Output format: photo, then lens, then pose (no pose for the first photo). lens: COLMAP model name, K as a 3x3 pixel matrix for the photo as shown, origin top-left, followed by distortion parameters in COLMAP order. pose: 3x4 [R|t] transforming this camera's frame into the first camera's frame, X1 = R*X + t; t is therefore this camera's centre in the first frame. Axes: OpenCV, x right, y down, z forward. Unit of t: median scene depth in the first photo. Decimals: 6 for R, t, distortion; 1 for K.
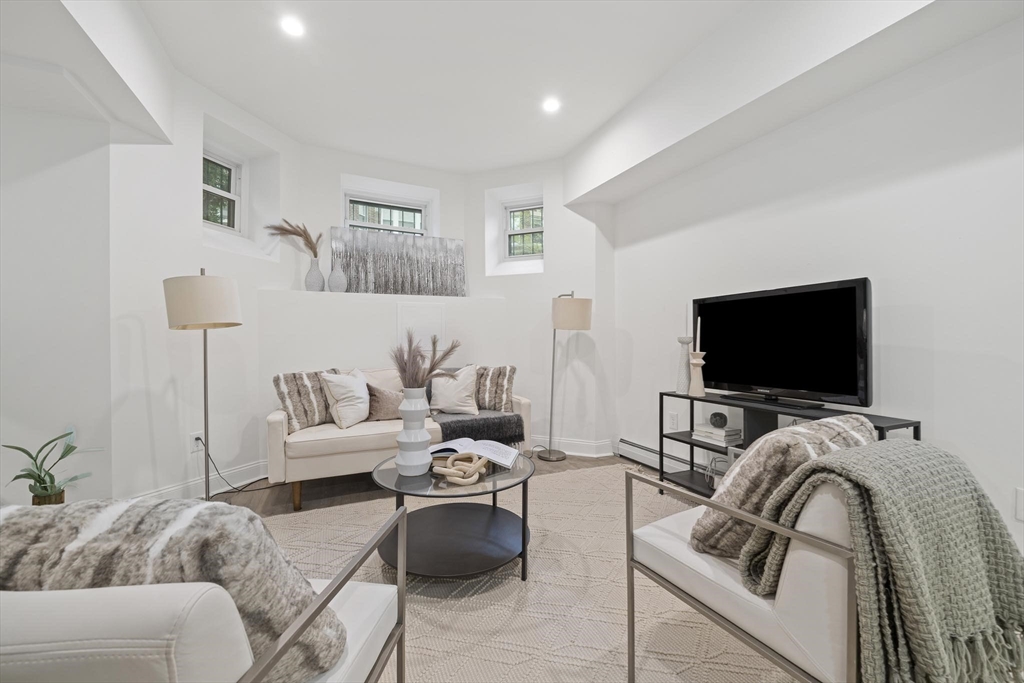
lens RADIAL K [[405.2, 0, 515.7], [0, 405.2, 347.7], [0, 0, 1]] dist [-0.000107, -0.000288]
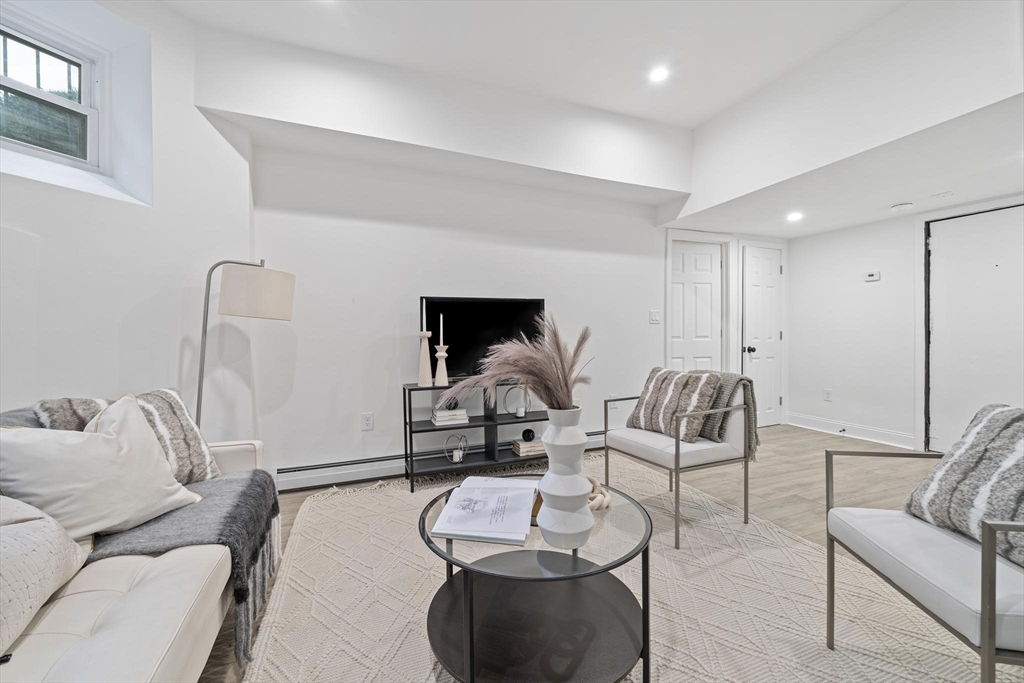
lens RADIAL K [[405.2, 0, 515.6], [0, 405.2, 329.3], [0, 0, 1]] dist [-0.000107, -0.000288]
pose [[0.030183, 0.015453, 0.999425, -0.466273], [0.032292, 0.999343, -0.016427, -0.007043], [-0.999023, 0.032769, 0.029664, 0.566051]]
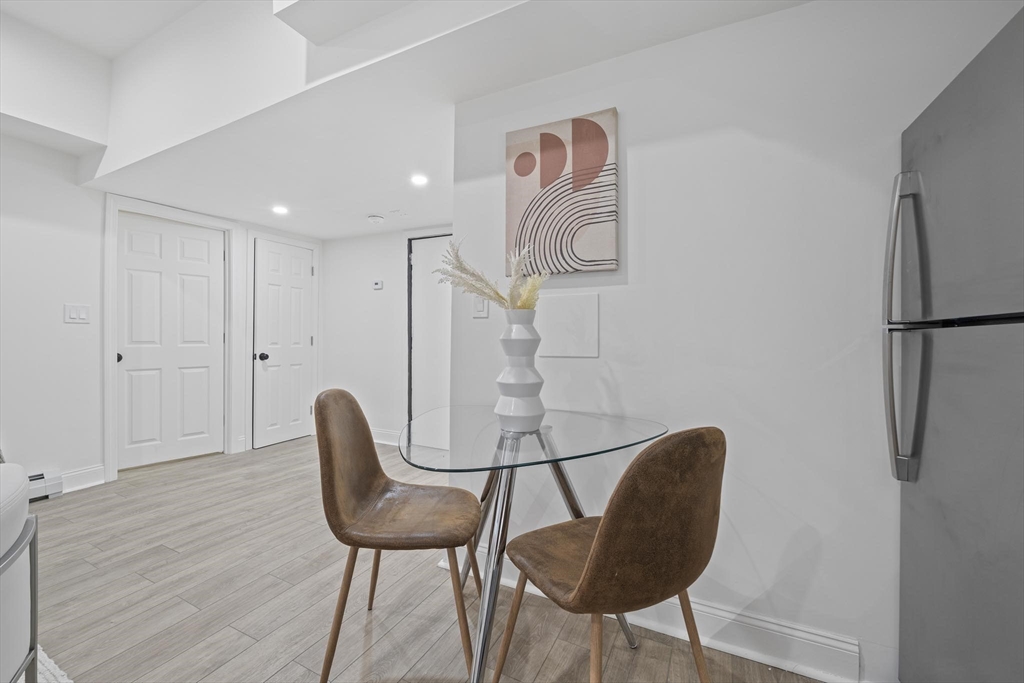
lens RADIAL K [[405.2, 0, 508.4], [0, 405.2, 334.9], [0, 0, 1]] dist [-0.000107, -0.000288]
pose [[-0.623592, 0.003001, 0.781744, -0.474343], [0.017888, 0.999786, 0.010431, -0.000135], [-0.781545, 0.020489, -0.623512, 0.044564]]
